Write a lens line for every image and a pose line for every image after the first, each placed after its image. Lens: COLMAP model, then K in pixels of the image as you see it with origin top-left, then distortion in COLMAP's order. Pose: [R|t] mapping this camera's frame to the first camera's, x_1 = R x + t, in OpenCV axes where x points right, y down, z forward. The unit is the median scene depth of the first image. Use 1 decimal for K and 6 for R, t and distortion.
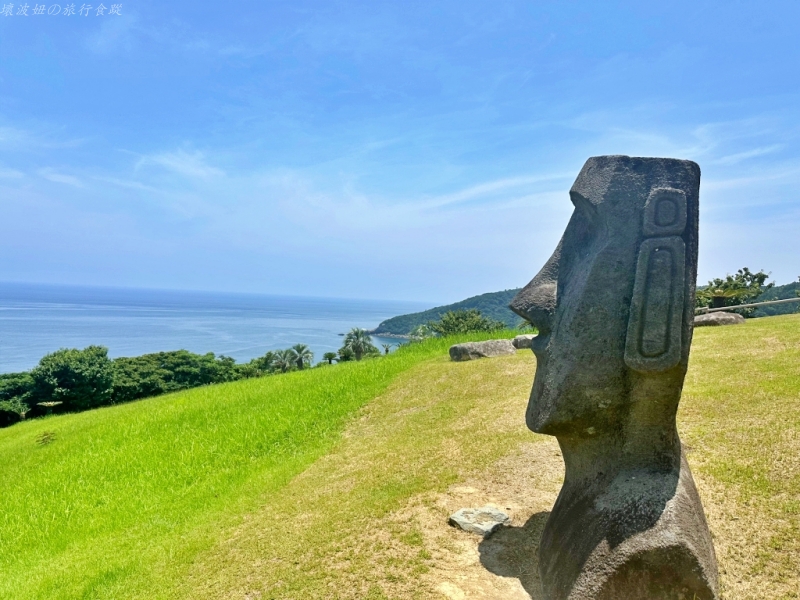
lens RADIAL K [[549.9, 0, 400.0], [0, 549.9, 300.0], [0, 0, 1]] dist [0.152163, -0.239040]
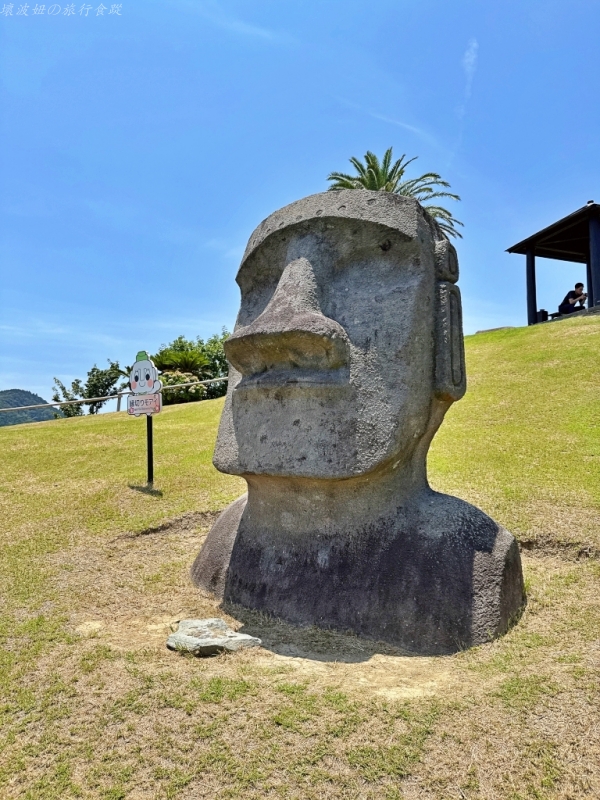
lens RADIAL K [[549.9, 0, 300.0], [0, 549.9, 400.0], [0, 0, 1]] dist [0.152163, -0.239040]
pose [[0.294825, 0.070713, 0.952931, -0.622393], [-0.013879, 0.997470, -0.069724, 0.188609], [-0.955451, 0.007330, 0.295060, 0.865901]]
